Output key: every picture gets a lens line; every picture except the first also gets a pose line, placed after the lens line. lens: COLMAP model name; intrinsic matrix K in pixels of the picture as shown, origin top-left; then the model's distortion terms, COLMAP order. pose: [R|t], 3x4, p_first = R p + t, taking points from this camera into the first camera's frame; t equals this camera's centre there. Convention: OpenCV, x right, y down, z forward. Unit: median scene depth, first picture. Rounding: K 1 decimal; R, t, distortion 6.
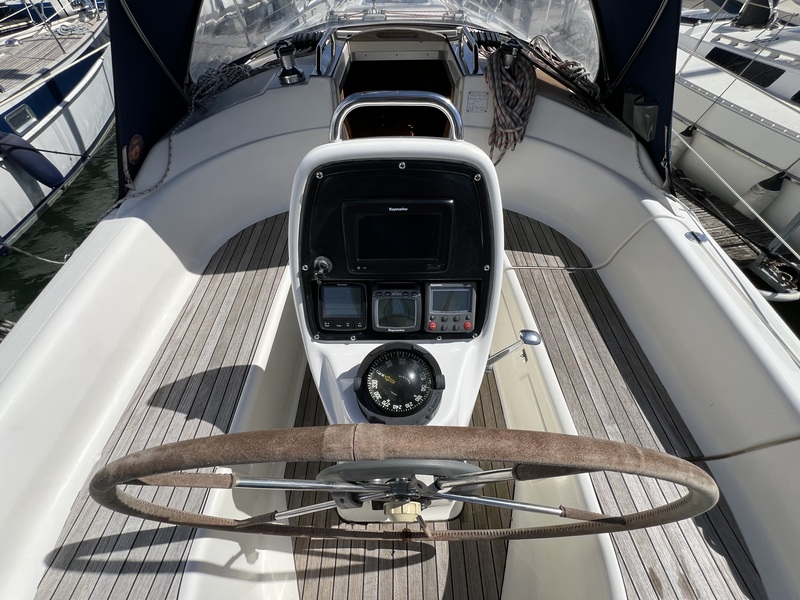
lens RADIAL K [[319.4, 0, 398.5], [0, 319.4, 300.8], [0, 0, 1]] dist [-0.001542, 0.000560]
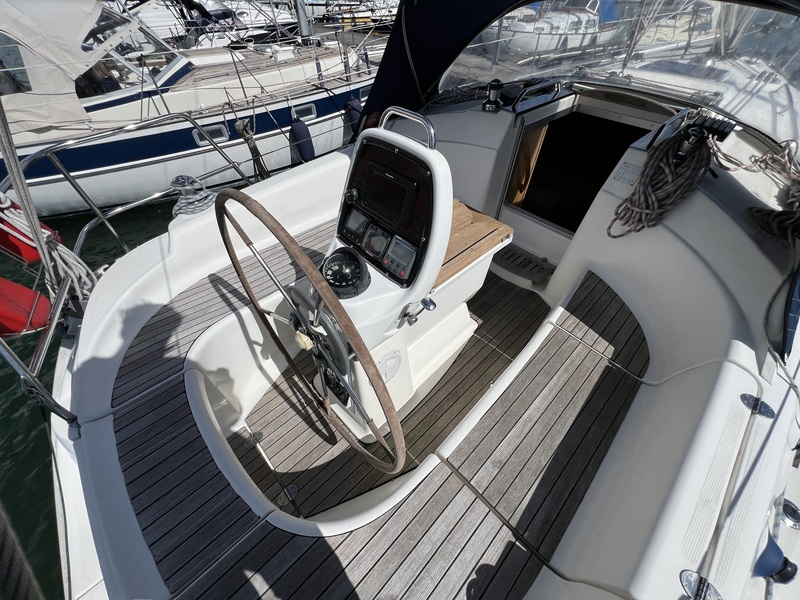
lens RADIAL K [[319.4, 0, 398.5], [0, 319.4, 300.8], [0, 0, 1]] dist [-0.001542, 0.000560]
pose [[0.680277, 0.545850, -0.489154, 0.614732], [-0.577511, 0.810127, 0.100868, 0.025326], [0.451335, 0.213873, 0.866345, -0.149967]]
